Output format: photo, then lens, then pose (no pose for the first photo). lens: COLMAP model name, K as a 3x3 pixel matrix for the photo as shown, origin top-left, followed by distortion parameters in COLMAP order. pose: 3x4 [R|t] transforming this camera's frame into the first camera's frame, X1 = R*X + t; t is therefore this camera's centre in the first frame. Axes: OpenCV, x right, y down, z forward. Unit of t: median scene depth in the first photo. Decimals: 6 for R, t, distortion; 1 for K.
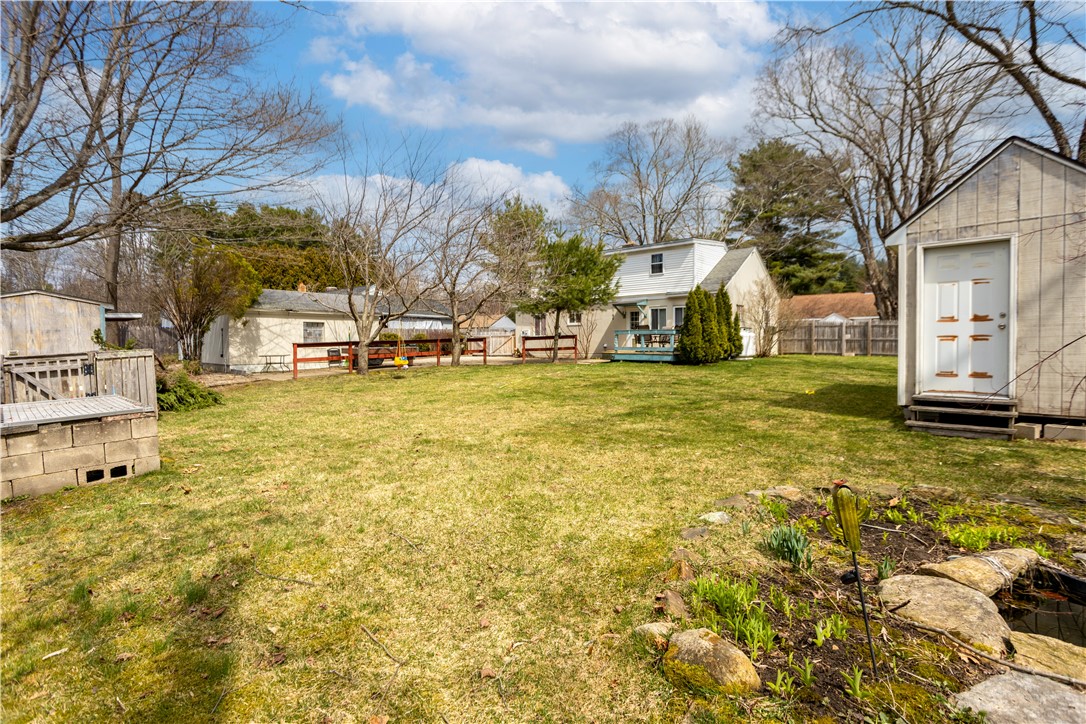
lens RADIAL K [[508.8, 0, 542.8], [0, 508.8, 350.5], [0, 0, 1]] dist [0.001628, 0.001155]
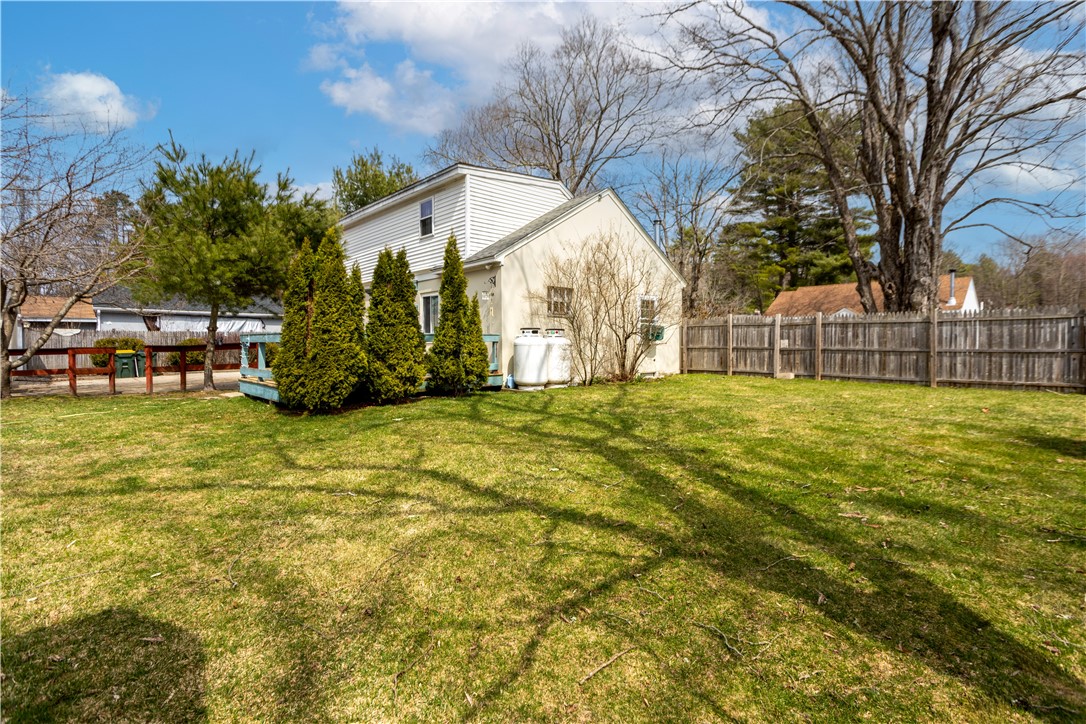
lens RADIAL K [[508.8, 0, 542.8], [0, 508.8, 350.5], [0, 0, 1]] dist [0.001628, 0.001155]
pose [[0.995556, -0.000506, -0.094175, 0.378344], [0.000256, 0.999996, -0.002662, -0.017657], [0.094176, 0.002626, 0.995552, 0.405886]]
